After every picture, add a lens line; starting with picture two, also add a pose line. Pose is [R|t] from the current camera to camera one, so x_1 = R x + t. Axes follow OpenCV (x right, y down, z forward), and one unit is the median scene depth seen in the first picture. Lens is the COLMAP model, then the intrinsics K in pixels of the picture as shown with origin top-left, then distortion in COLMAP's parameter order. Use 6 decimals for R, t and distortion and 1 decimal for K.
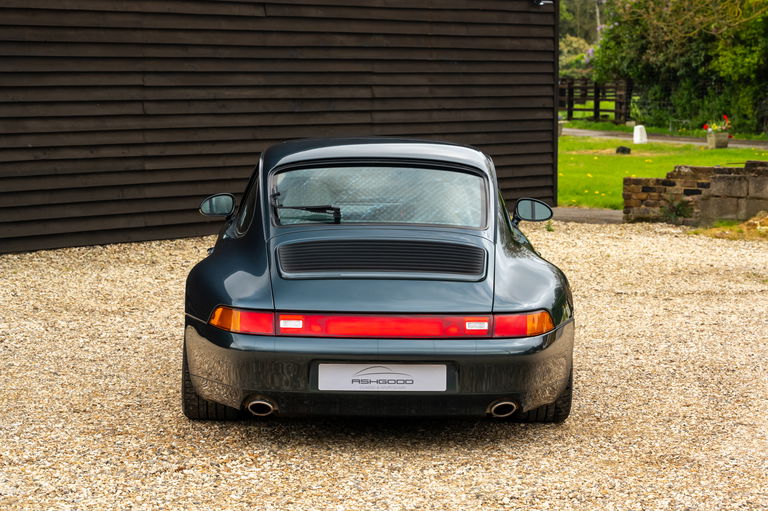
lens RADIAL K [[2060.8, 0, 384.0], [0, 2060.8, 255.5], [0, 0, 1]] dist [0.015771, -0.272370]
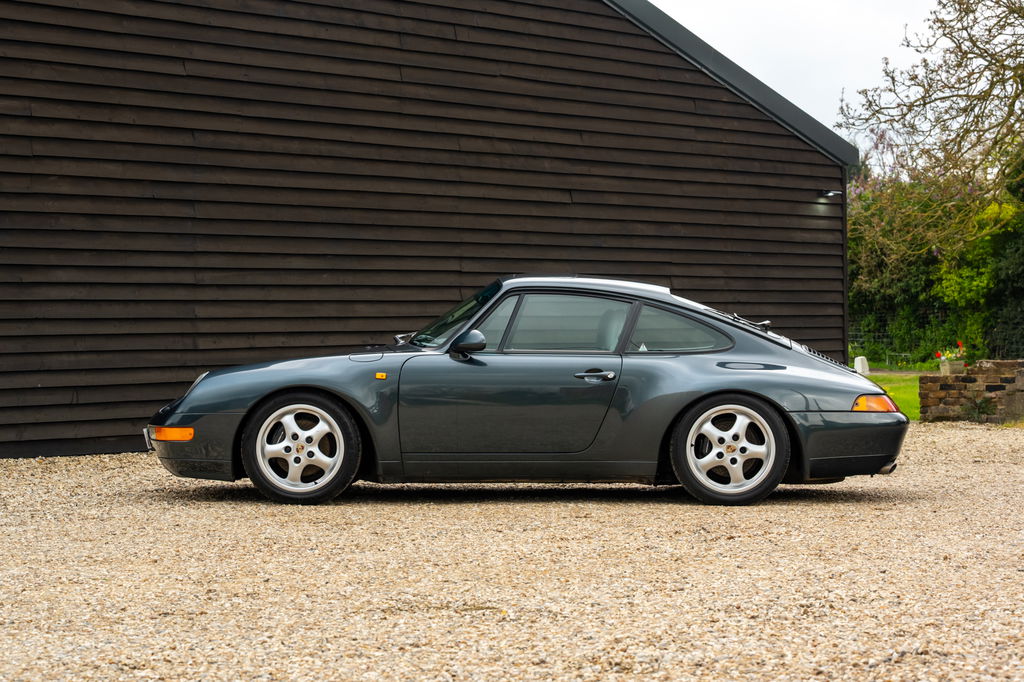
lens RADIAL K [[2450.7, 0, 512.0], [0, 2450.7, 341.0], [0, 0, 1]] dist [-0.021539, -0.082210]
pose [[0.999814, -0.015117, 0.011951, -0.087667], [0.016085, 0.996205, -0.085544, 0.041230], [-0.010612, 0.085721, 0.996263, -0.126413]]
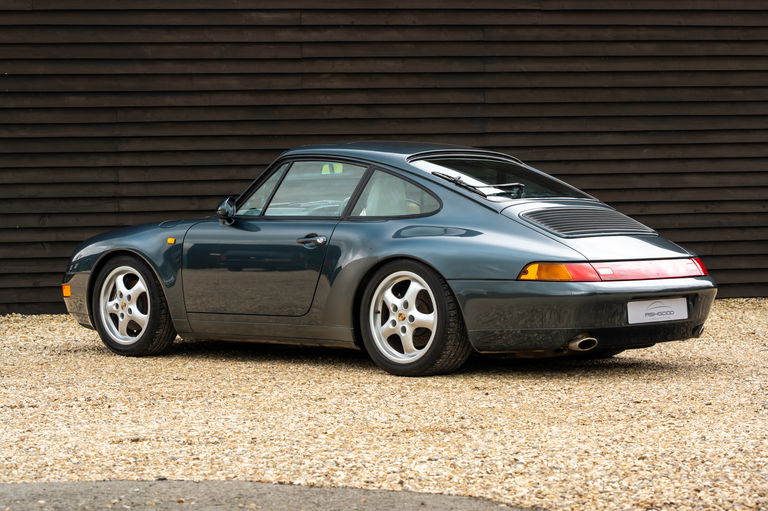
lens RADIAL K [[1838.1, 0, 384.0], [0, 1838.1, 255.5], [0, 0, 1]] dist [-0.021539, -0.082210]
pose [[0.749178, -0.008814, -0.662310, 0.261379], [-0.038037, 0.997689, -0.056302, 0.026988], [0.661275, 0.067373, 0.747112, 0.149528]]
